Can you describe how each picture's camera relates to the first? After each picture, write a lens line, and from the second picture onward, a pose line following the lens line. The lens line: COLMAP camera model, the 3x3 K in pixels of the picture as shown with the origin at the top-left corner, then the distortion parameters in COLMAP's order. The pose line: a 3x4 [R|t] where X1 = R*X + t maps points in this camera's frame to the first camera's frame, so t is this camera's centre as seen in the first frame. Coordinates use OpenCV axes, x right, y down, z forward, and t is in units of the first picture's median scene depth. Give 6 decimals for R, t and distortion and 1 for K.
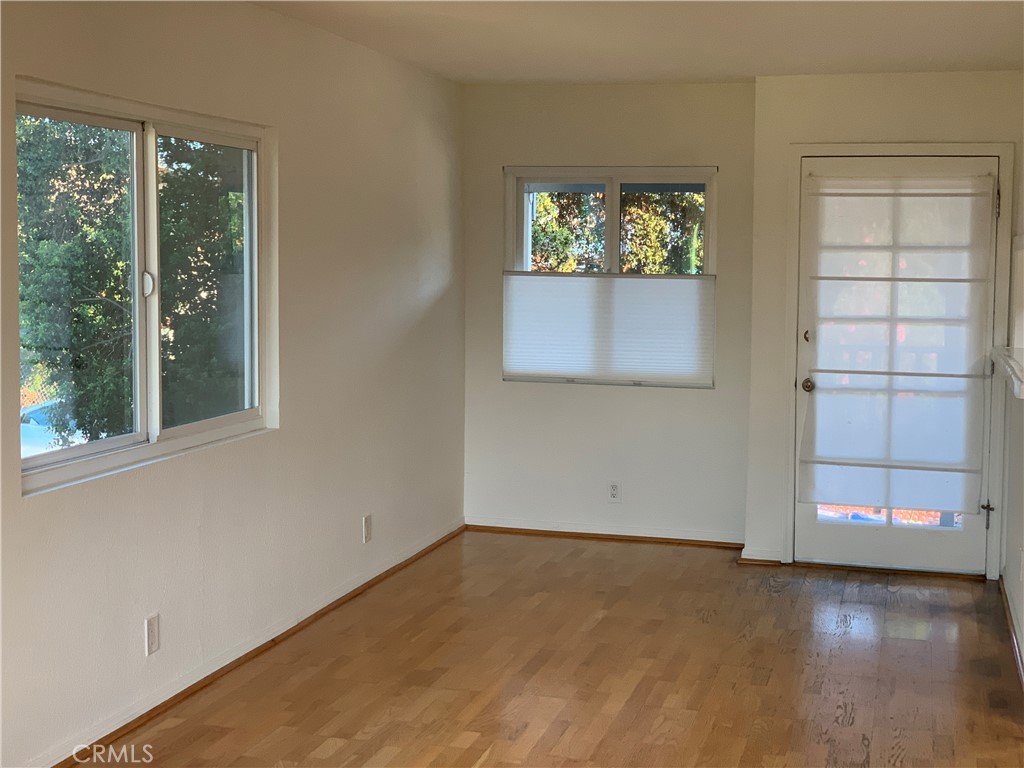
lens RADIAL K [[1564.2, 0, 509.3], [0, 1564.2, 381.6], [0, 0, 1]] dist [-0.126645, 1.311362]
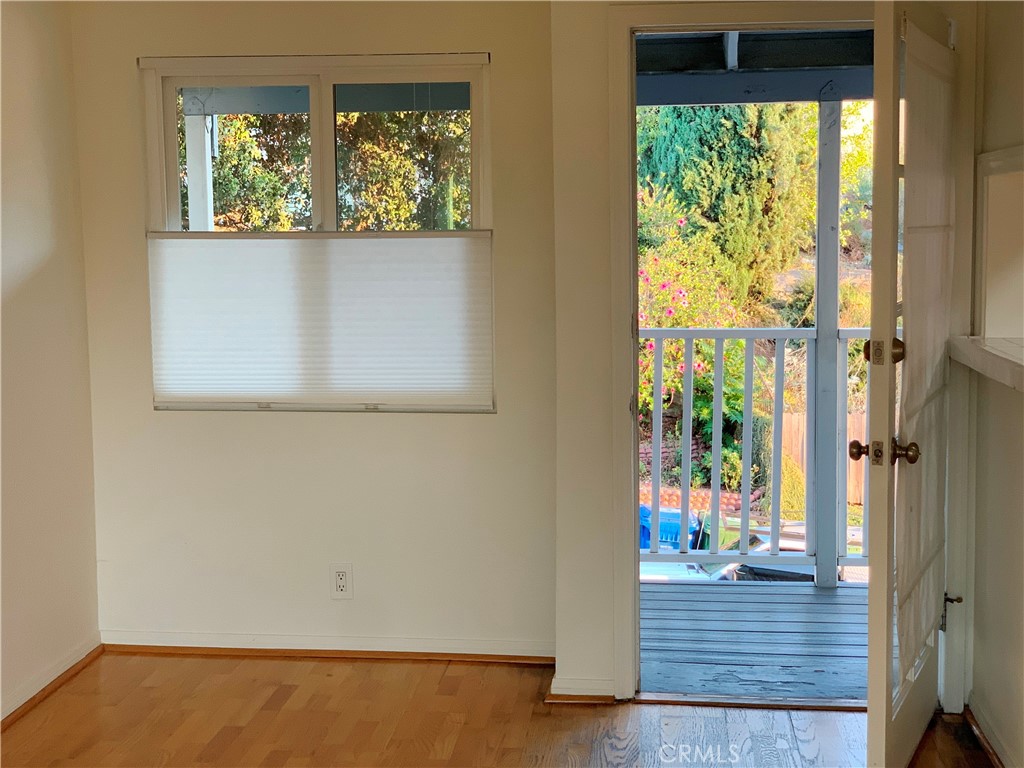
lens RADIAL K [[1564.2, 0, 509.3], [0, 1564.2, 381.6], [0, 0, 1]] dist [-0.126645, 1.311362]
pose [[0.987425, -0.036307, 0.153861, 0.034522], [0.033034, 0.999171, 0.023778, -0.018854], [-0.154597, -0.018396, 0.987806, 0.321351]]
